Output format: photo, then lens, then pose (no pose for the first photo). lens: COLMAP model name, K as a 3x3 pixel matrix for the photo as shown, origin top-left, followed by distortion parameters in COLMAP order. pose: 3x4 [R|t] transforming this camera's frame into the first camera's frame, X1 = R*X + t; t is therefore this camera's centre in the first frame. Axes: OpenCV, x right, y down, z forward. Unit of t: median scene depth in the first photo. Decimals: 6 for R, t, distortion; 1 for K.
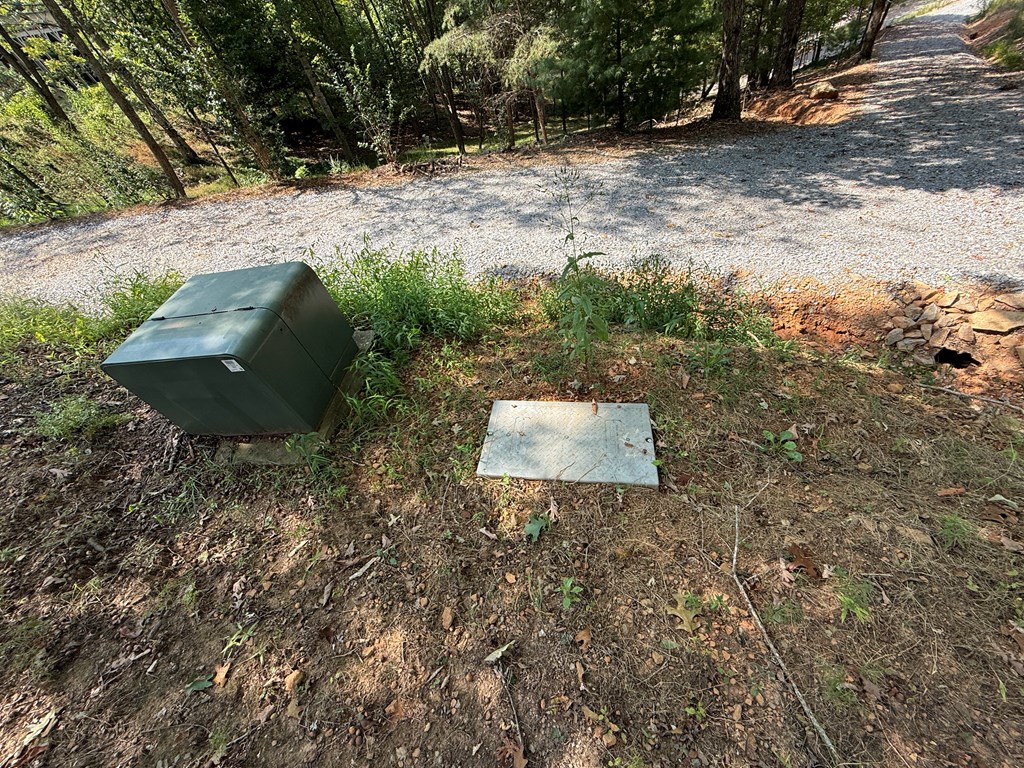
lens RADIAL K [[406.0, 0, 510.8], [0, 406.0, 383.6], [0, 0, 1]] dist [0.001778, -0.000831]
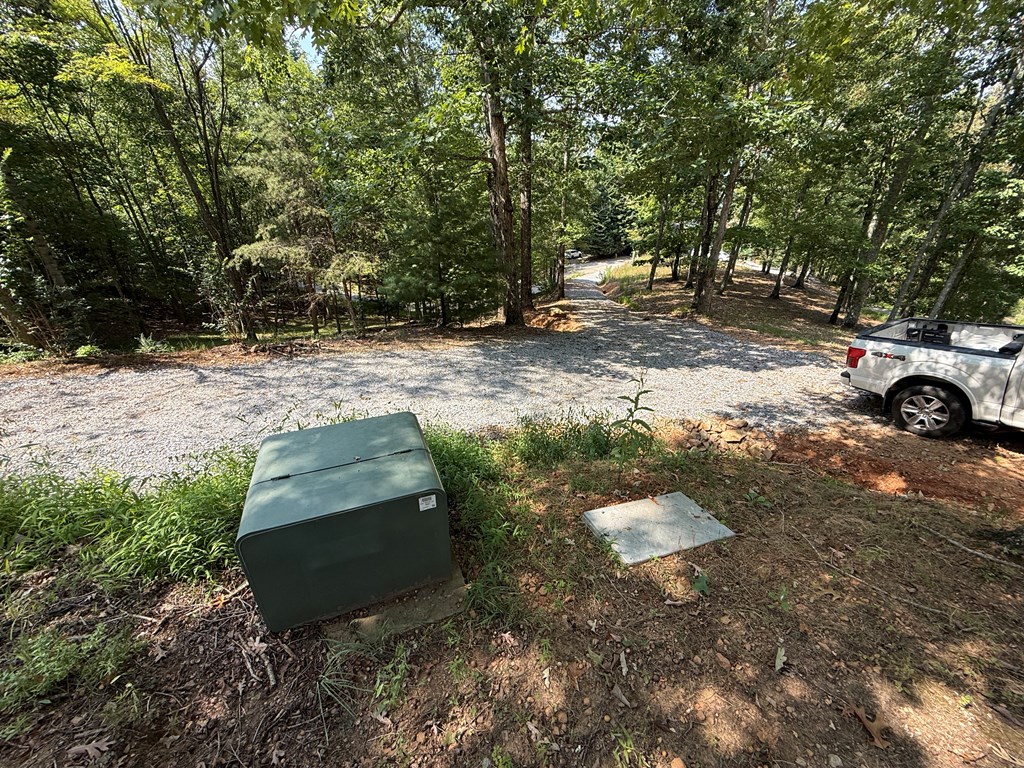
lens RADIAL K [[406.0, 0, 510.8], [0, 406.0, 383.6], [0, 0, 1]] dist [0.001778, -0.000831]
pose [[0.860851, -0.014118, 0.508662, -0.456606], [0.222901, 0.909071, -0.352003, 0.038495], [-0.457440, 0.416403, 0.785721, -0.000890]]
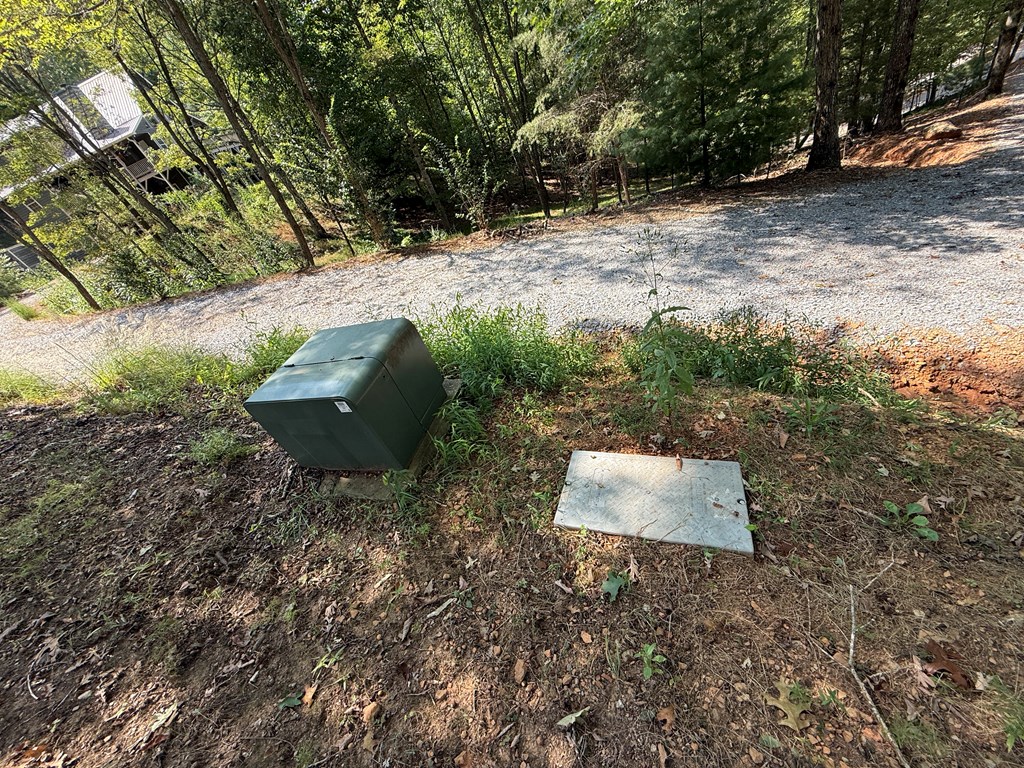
lens RADIAL K [[406.0, 0, 510.8], [0, 406.0, 383.6], [0, 0, 1]] dist [0.001778, -0.000831]
pose [[0.981279, 0.021065, -0.191438, -0.001703], [-0.044846, 0.991669, -0.120757, 0.003436], [0.187299, 0.127082, 0.974048, -0.015649]]
